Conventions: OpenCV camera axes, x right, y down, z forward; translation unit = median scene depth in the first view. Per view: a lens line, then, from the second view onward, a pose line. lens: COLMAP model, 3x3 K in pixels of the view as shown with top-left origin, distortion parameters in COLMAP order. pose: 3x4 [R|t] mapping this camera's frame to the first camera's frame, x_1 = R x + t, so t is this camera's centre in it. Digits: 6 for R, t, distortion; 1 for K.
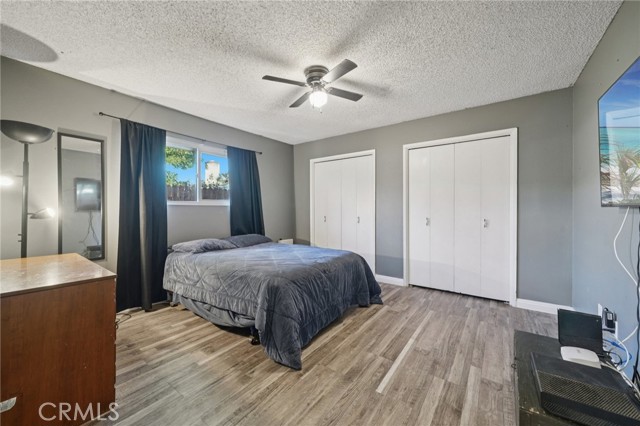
lens RADIAL K [[237.7, 0, 316.4], [0, 237.7, 210.9], [0, 0, 1]] dist [-0.008125, 0.000127]
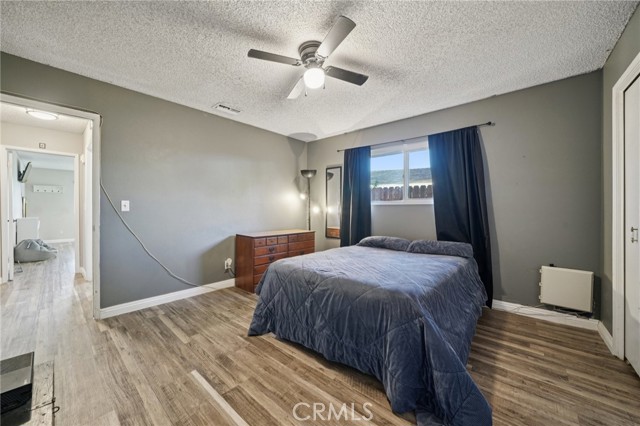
lens RADIAL K [[237.7, 0, 316.3], [0, 237.7, 210.4], [0, 0, 1]] dist [-0.008125, 0.000127]
pose [[-0.066223, 0.014782, -0.997695, 0.967009], [-0.002238, 0.999886, 0.014963, -0.022383], [0.997802, 0.003223, -0.066182, 1.192624]]
